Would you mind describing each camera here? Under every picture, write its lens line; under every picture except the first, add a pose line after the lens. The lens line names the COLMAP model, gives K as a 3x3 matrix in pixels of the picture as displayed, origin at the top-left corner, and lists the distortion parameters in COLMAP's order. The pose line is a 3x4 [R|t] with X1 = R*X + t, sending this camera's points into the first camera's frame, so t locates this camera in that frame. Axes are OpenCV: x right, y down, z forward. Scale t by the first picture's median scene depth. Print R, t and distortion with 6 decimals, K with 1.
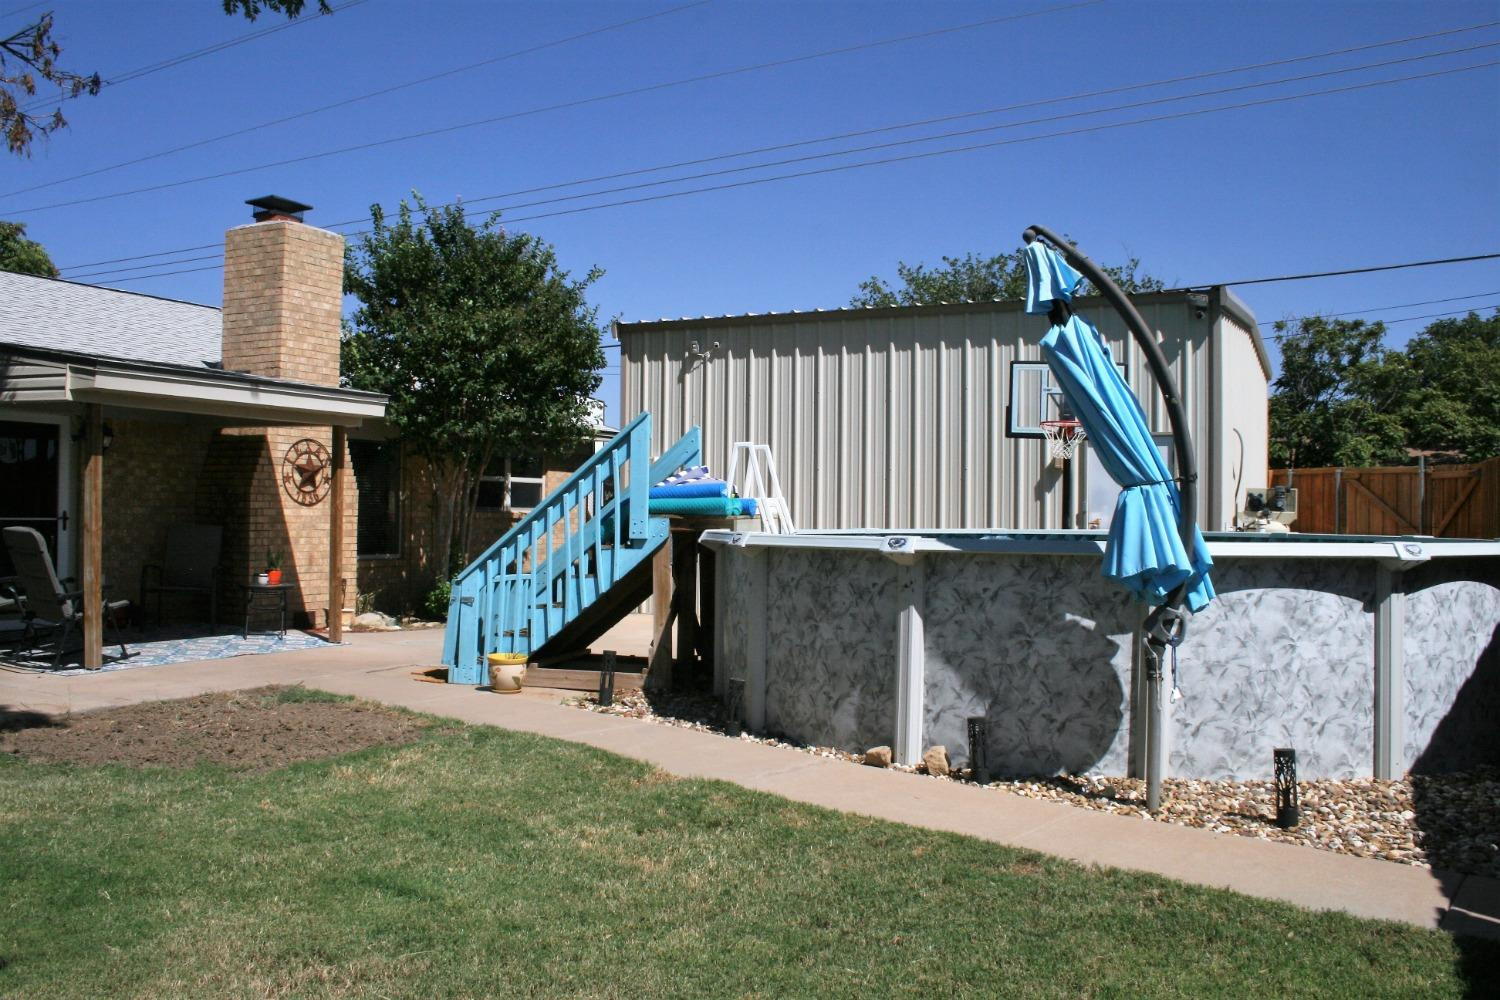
lens RADIAL K [[1256.3, 0, 765.8], [0, 1256.3, 491.7], [0, 0, 1]] dist [-0.162680, 0.143022]
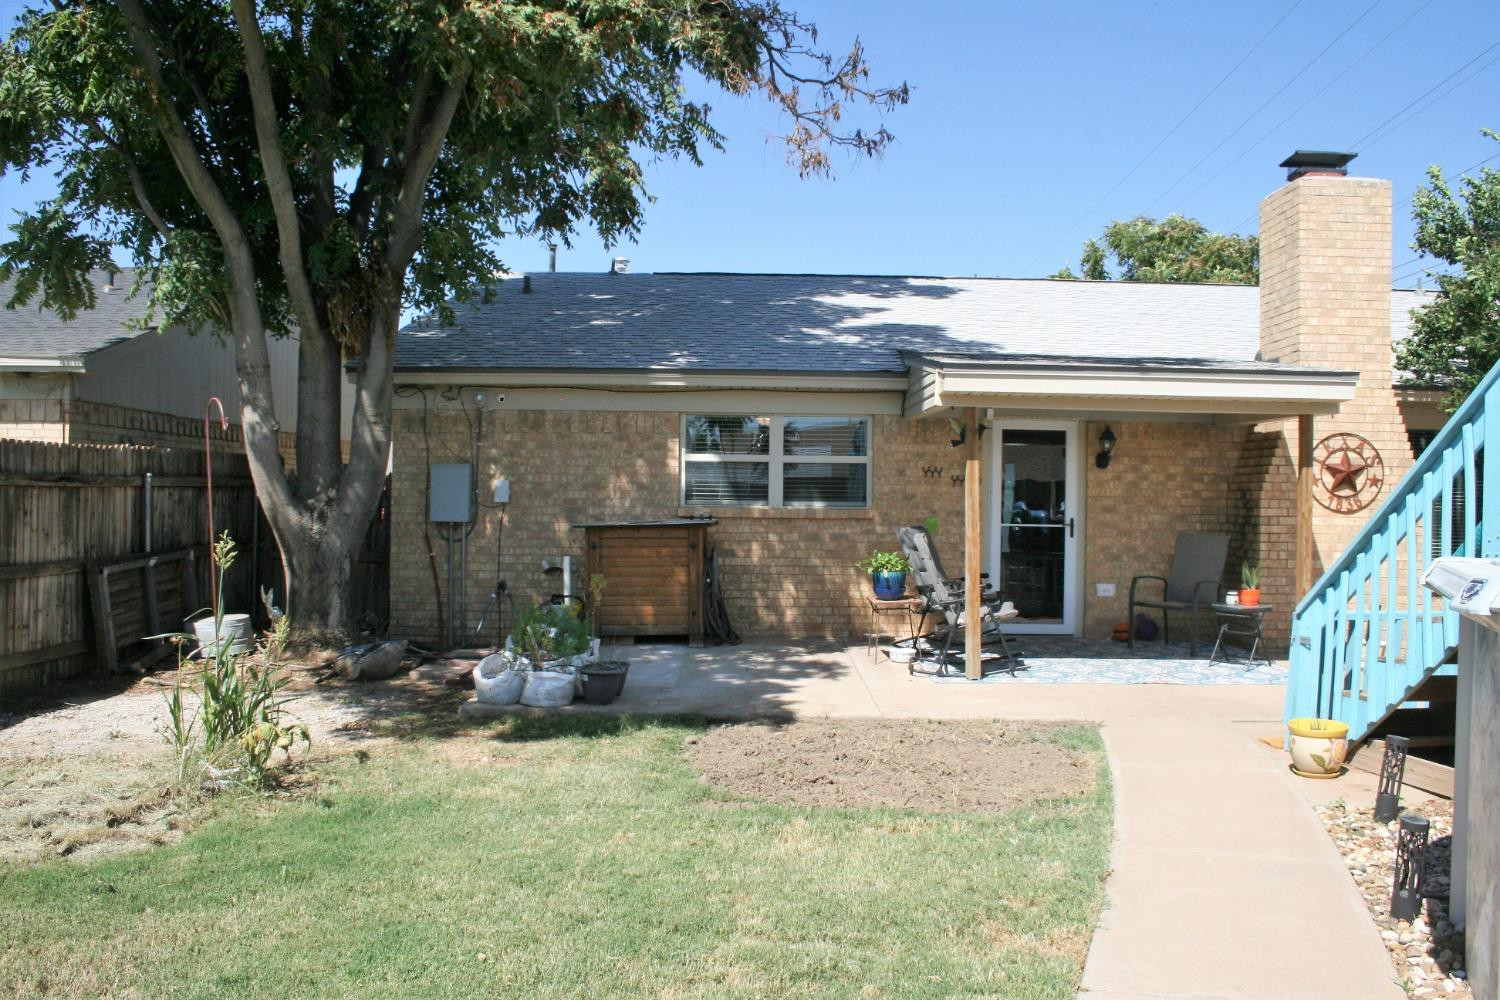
lens RADIAL K [[1256.3, 0, 765.8], [0, 1256.3, 491.7], [0, 0, 1]] dist [-0.162680, 0.143022]
pose [[0.430749, -0.011523, -0.902398, 0.217662], [0.003578, 0.999932, -0.011060, 0.004743], [0.902465, 0.001535, 0.430761, 0.319881]]
